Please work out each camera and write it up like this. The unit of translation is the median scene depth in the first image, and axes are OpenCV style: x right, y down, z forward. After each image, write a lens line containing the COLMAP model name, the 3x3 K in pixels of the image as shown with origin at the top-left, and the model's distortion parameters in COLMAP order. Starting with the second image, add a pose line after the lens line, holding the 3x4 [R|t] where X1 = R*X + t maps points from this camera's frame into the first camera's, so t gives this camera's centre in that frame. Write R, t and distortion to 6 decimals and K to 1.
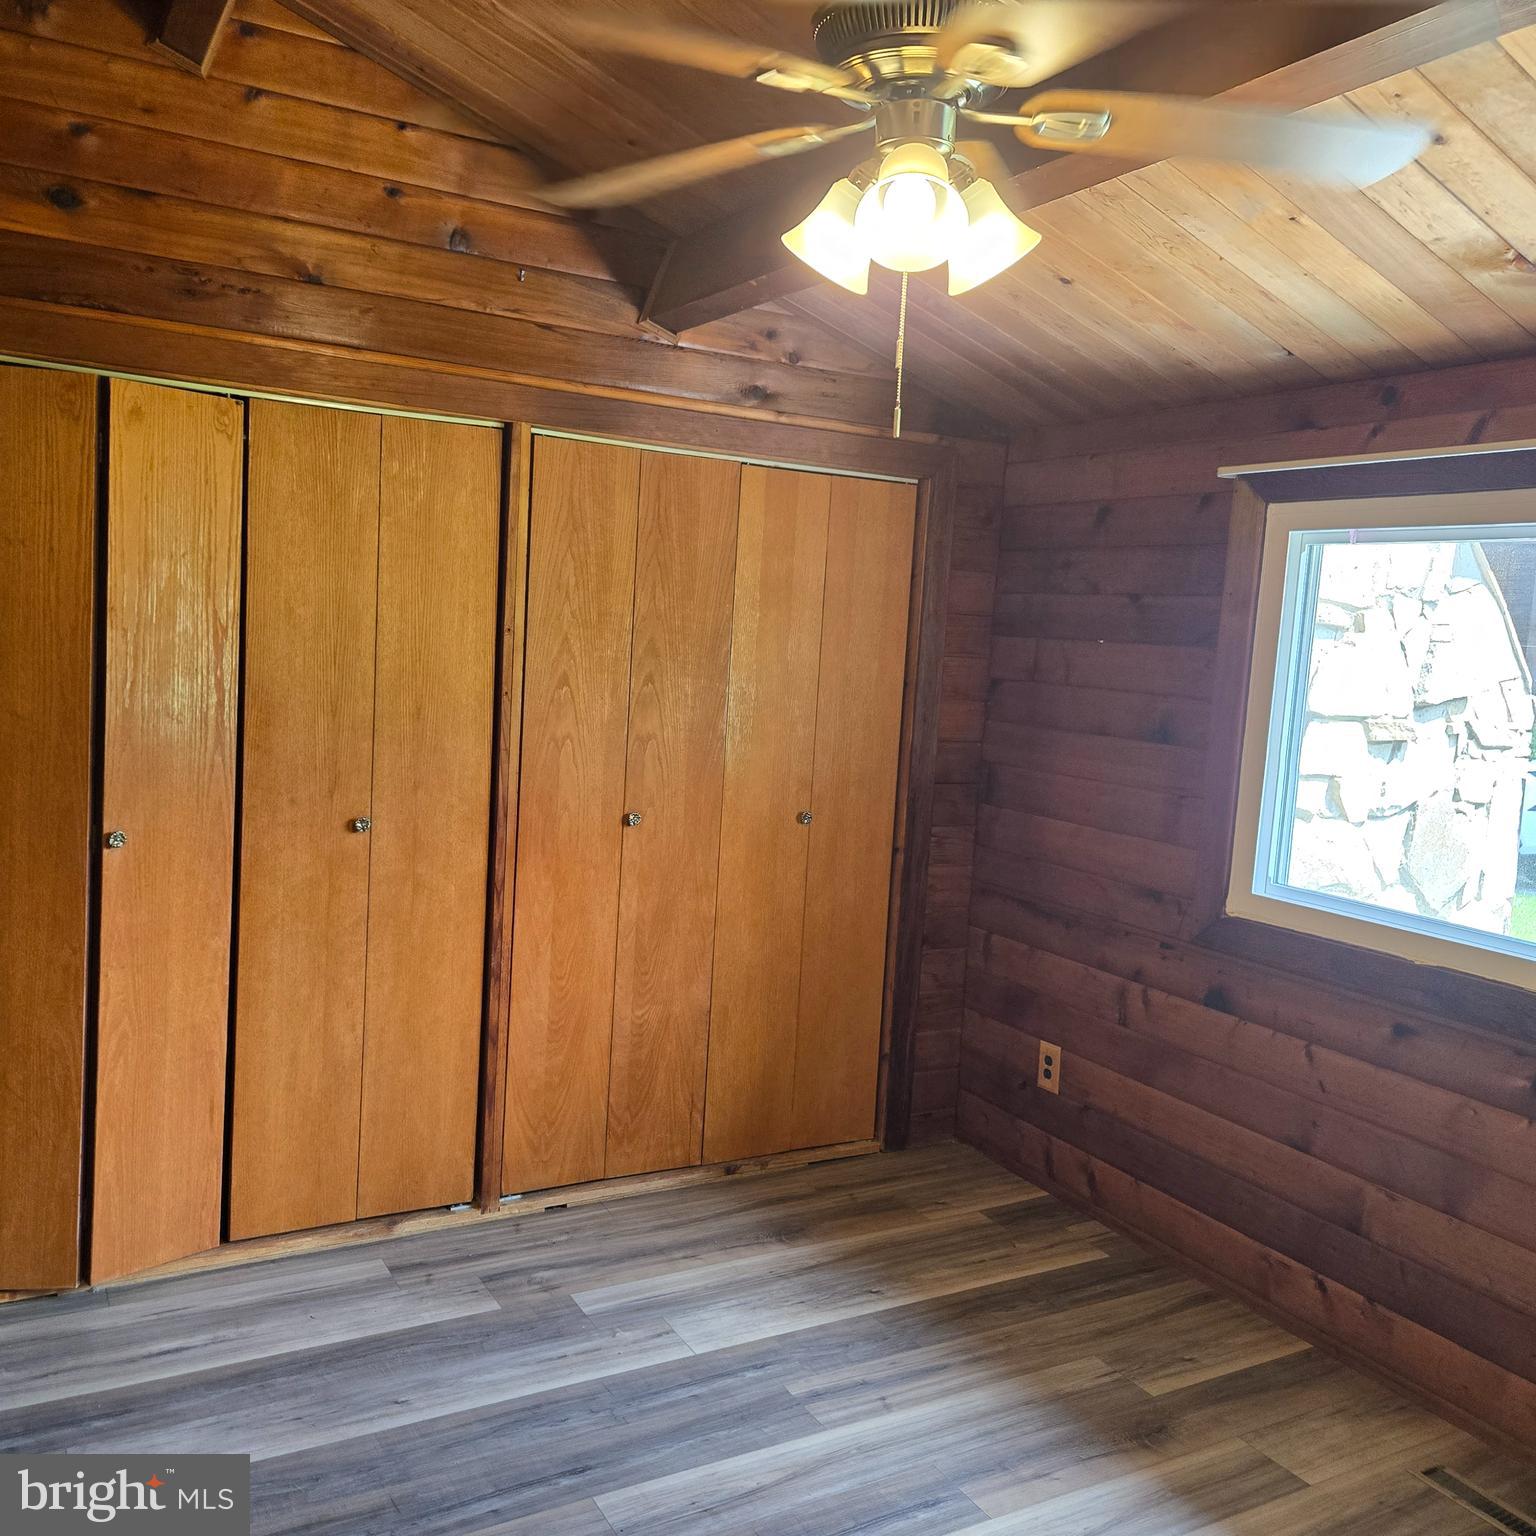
lens RADIAL K [[1382.4, 0, 778.3], [0, 1382.4, 775.2], [0, 0, 1]] dist [0.078757, -0.058369]
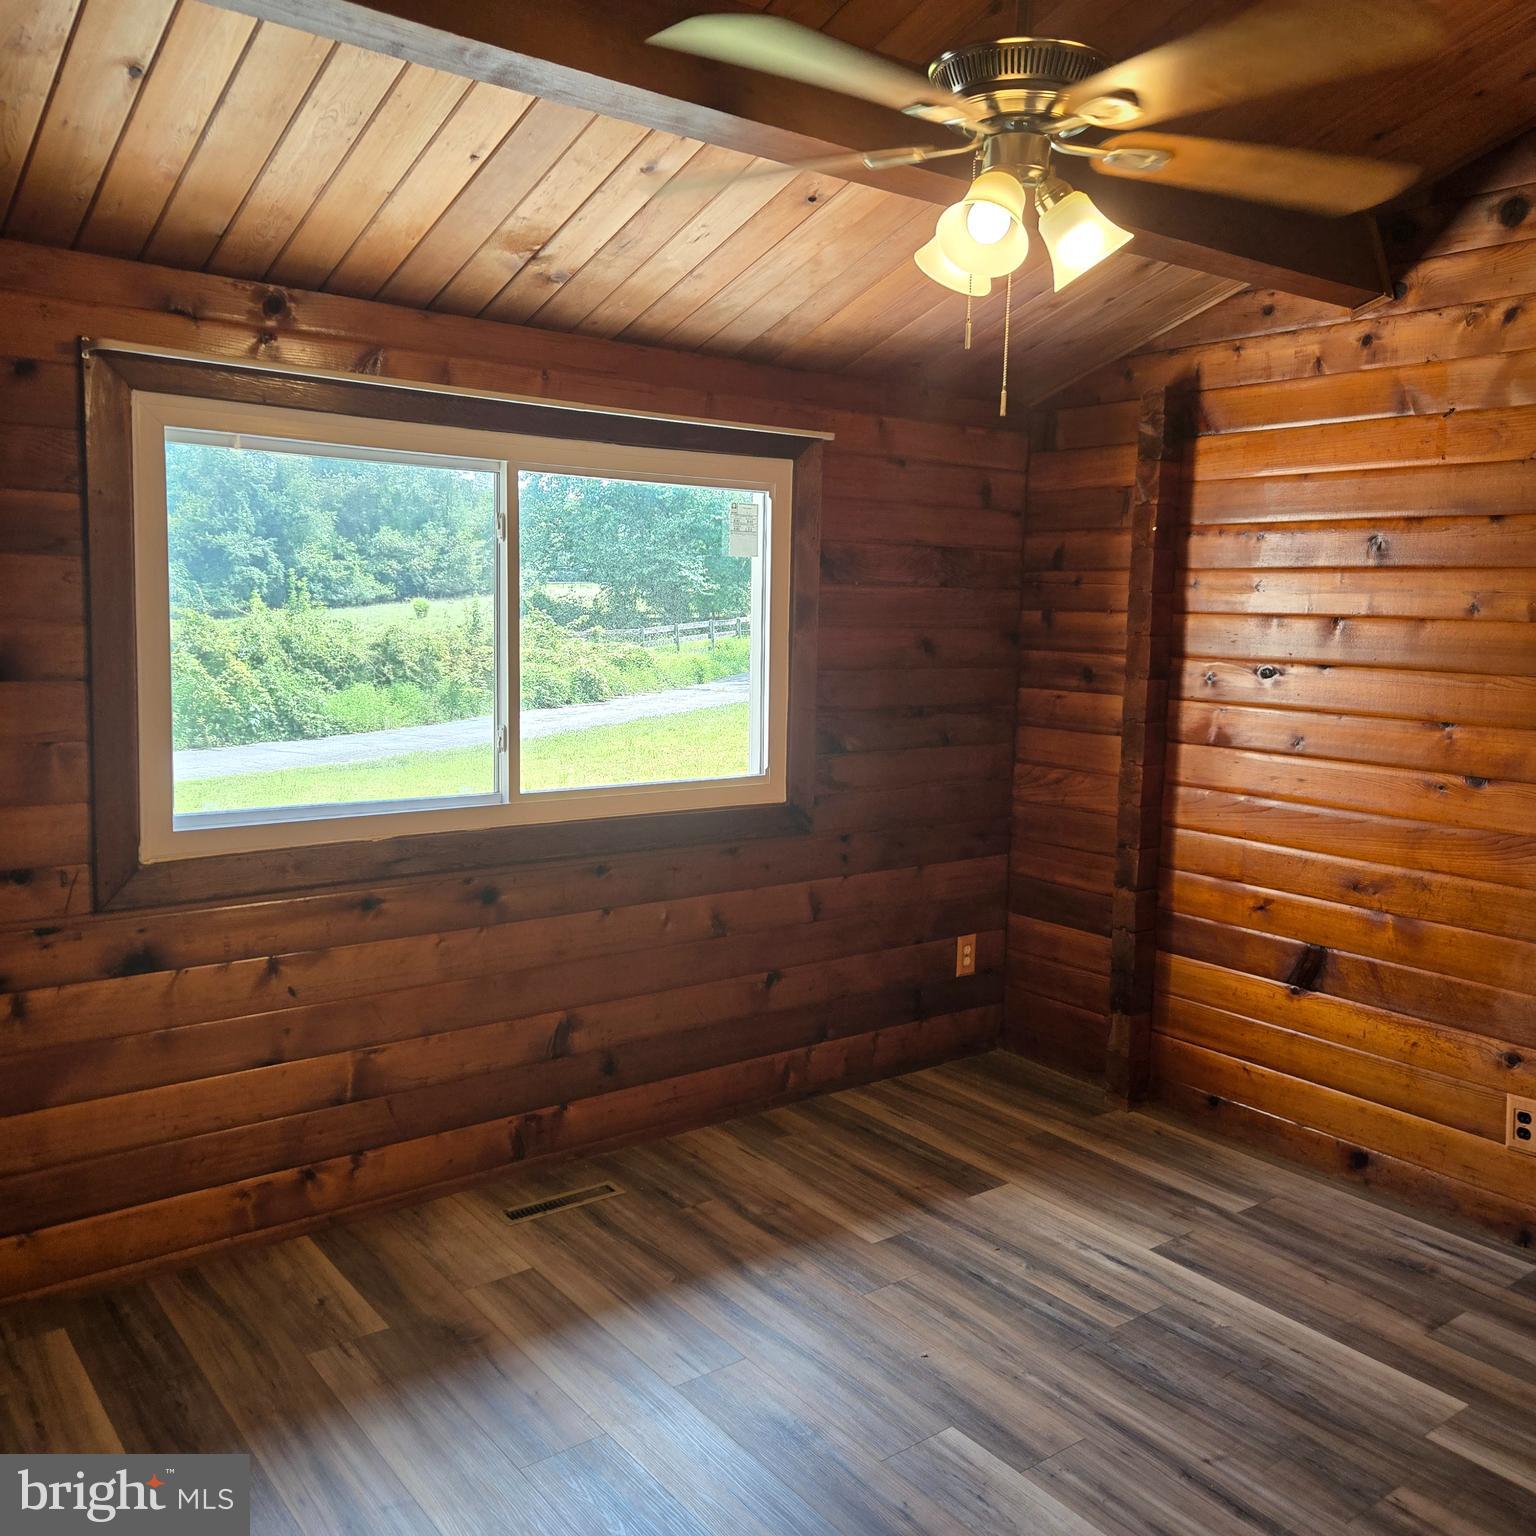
lens RADIAL K [[1382.4, 0, 770.7], [0, 1382.4, 755.9], [0, 0, 1]] dist [0.078757, -0.058369]
pose [[-0.123125, -0.174695, 0.976894, -0.619882], [0.075316, 0.979900, 0.184725, -0.106906], [-0.989529, 0.096320, -0.107492, 0.753481]]
